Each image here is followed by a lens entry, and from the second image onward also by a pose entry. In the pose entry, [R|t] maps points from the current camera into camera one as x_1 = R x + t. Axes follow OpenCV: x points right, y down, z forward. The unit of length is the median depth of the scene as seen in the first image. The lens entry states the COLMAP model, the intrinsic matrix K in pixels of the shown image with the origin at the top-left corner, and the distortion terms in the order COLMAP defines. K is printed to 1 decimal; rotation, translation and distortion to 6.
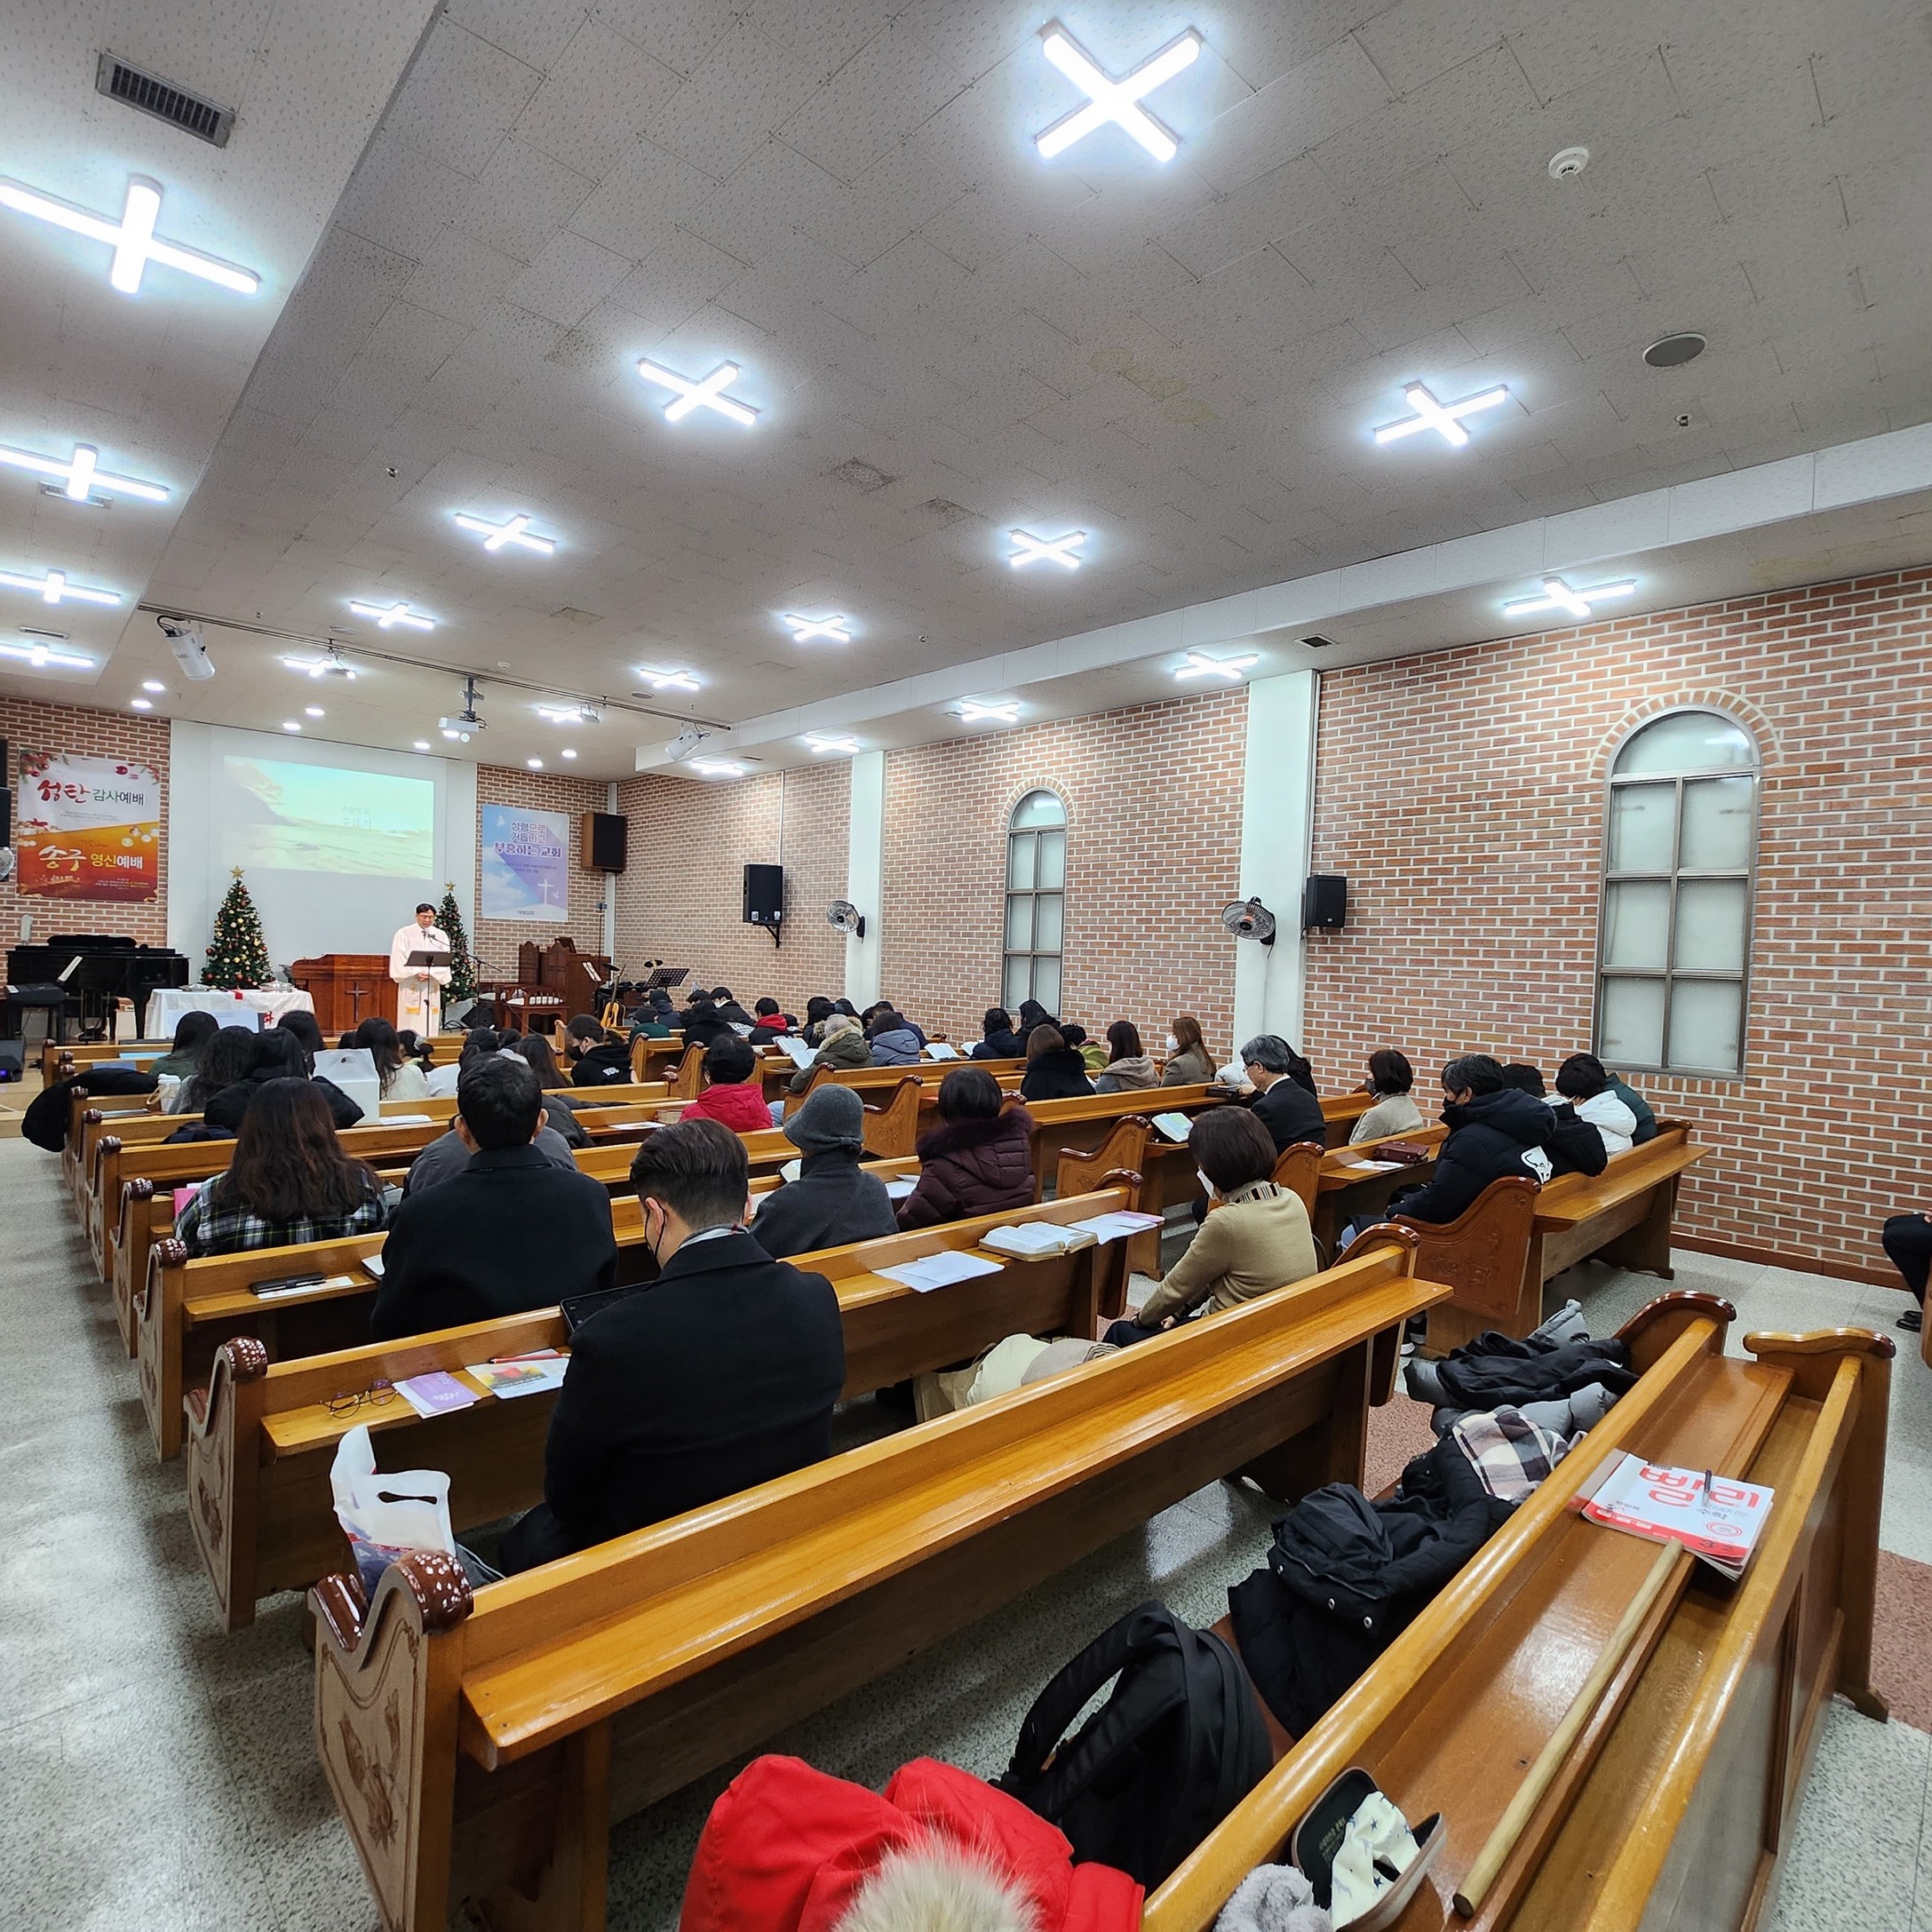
lens RADIAL K [[1023.8, 0, 982.0], [0, 1023.8, 989.2], [0, 0, 1]] dist [-0.026482, -0.000541]
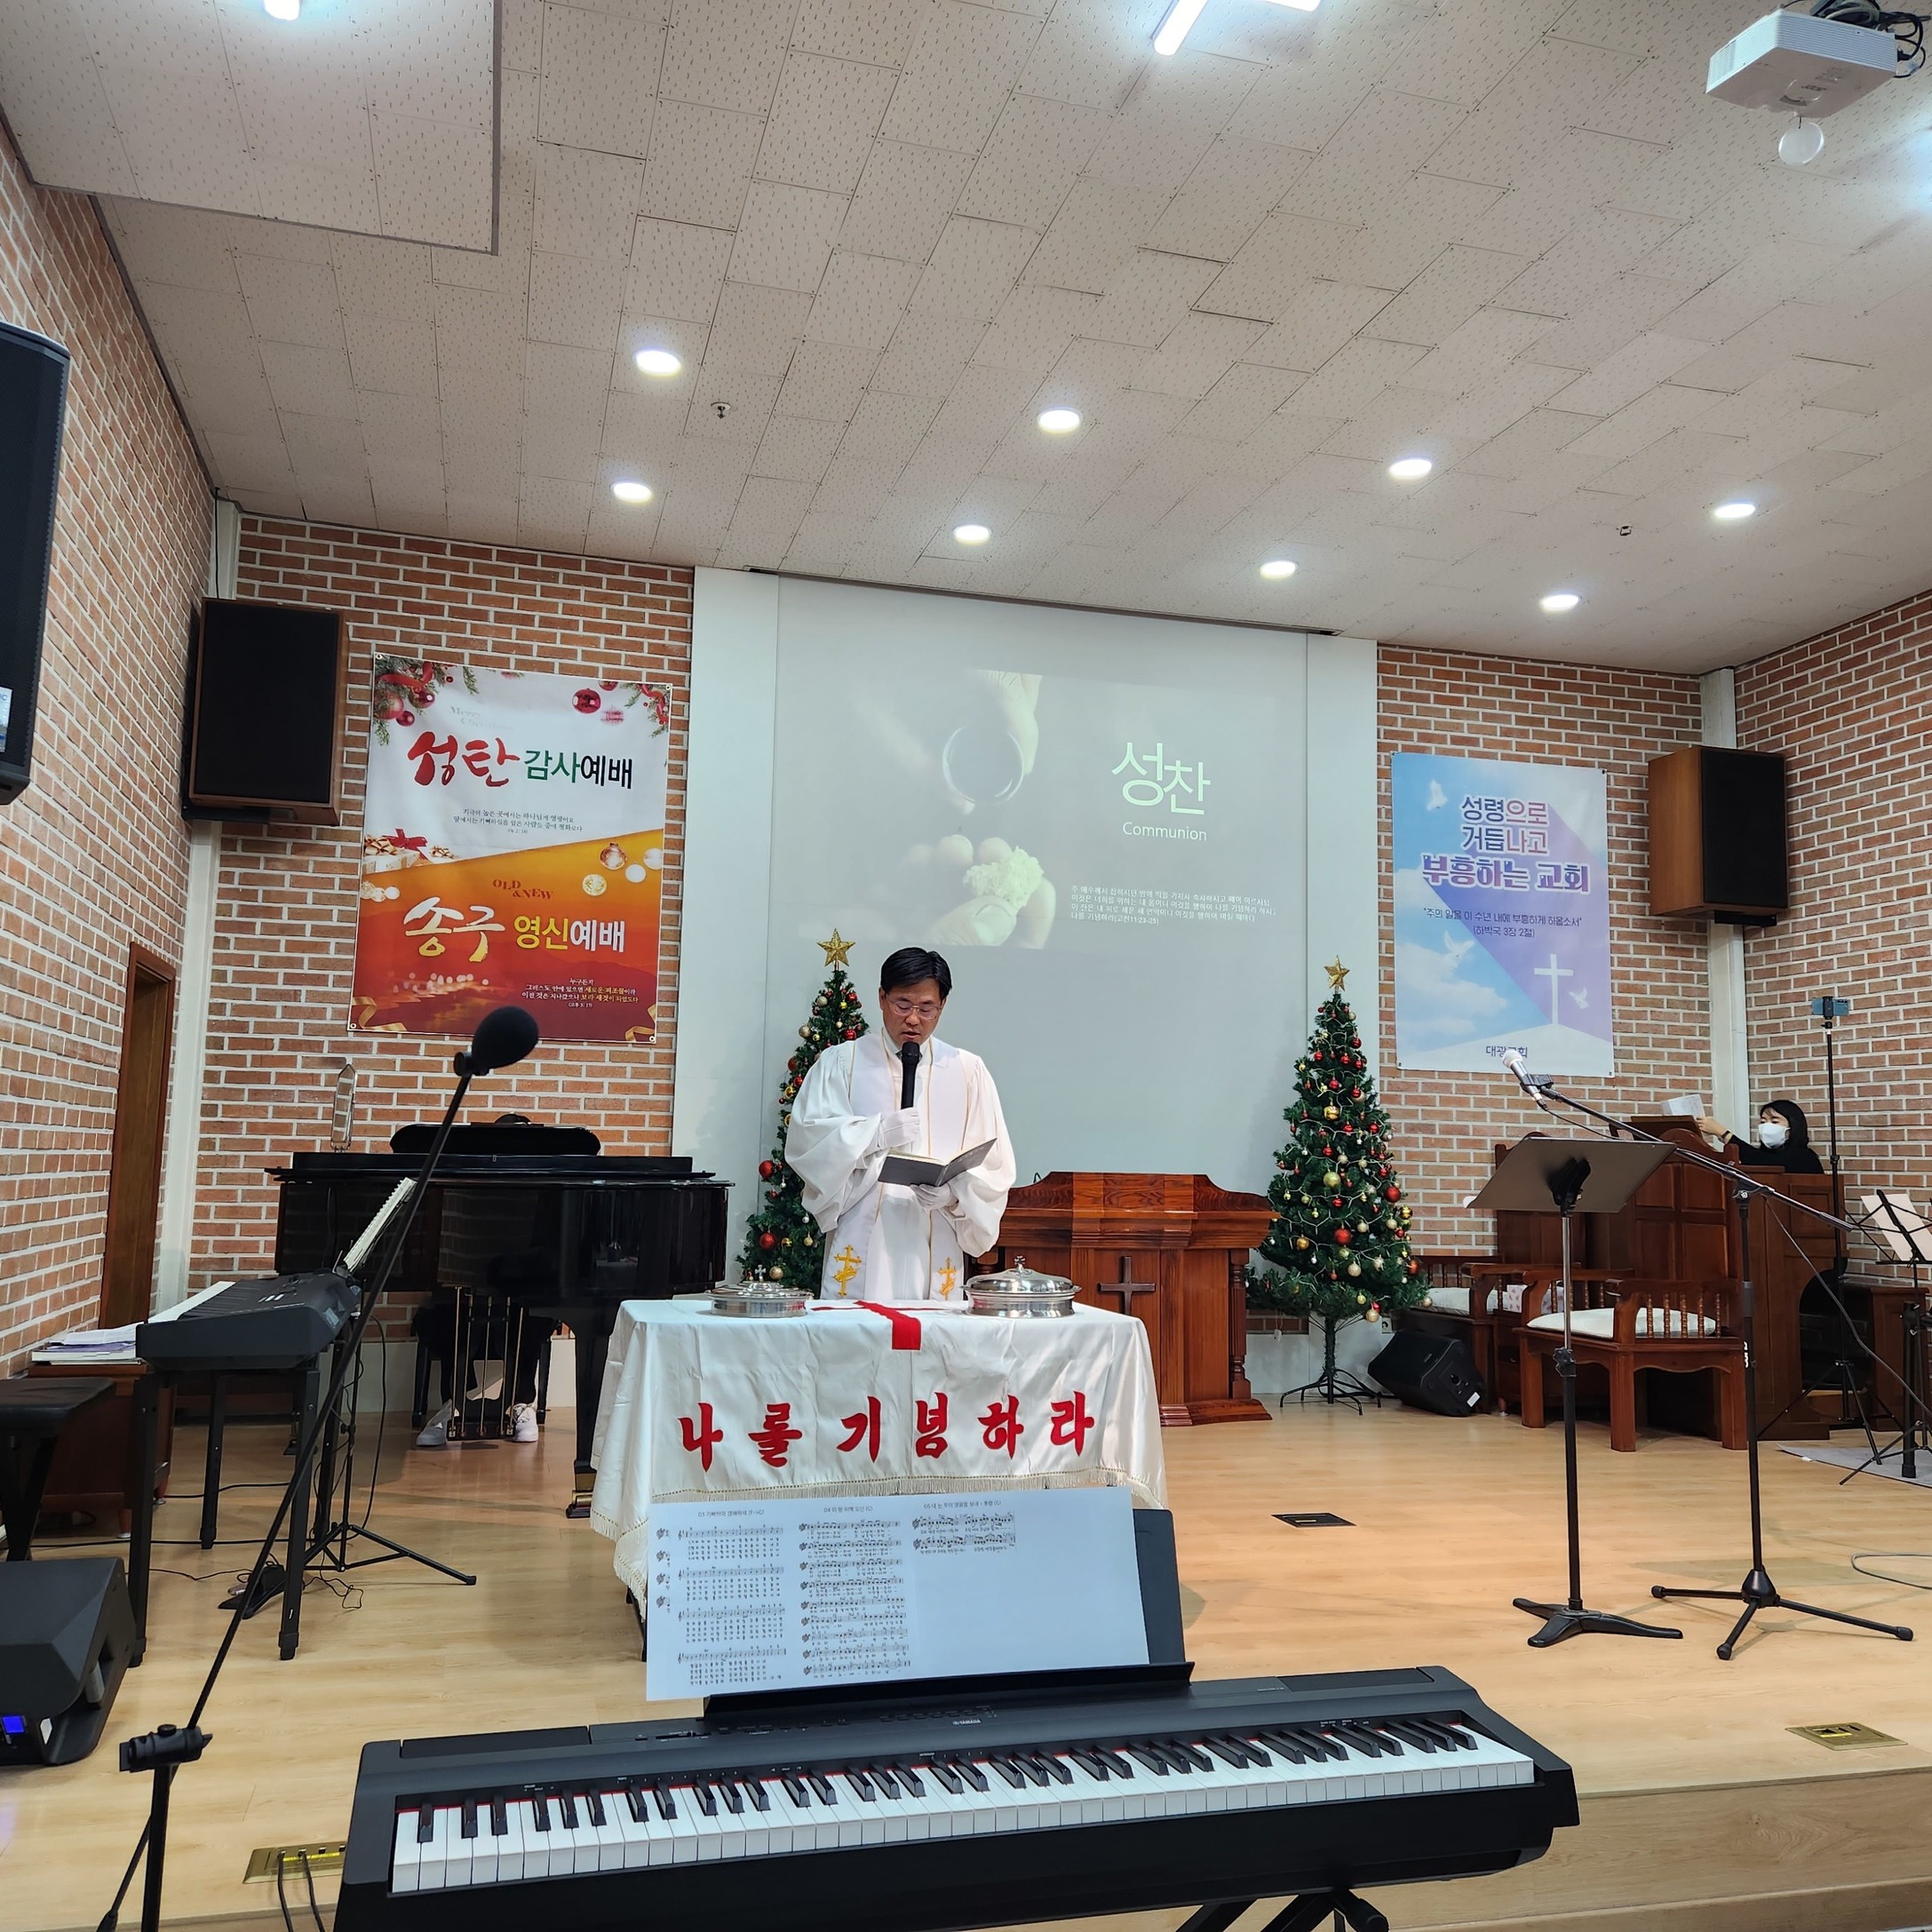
lens RADIAL K [[1730.7, 0, 965.6], [0, 1730.7, 951.9], [0, 0, 1]] dist [0.088753, -0.034057]
pose [[0.874894, -0.074395, -0.478567, -0.436206], [-0.004637, 0.986800, -0.161879, -0.015135], [0.484292, 0.143846, 0.863000, 0.528716]]
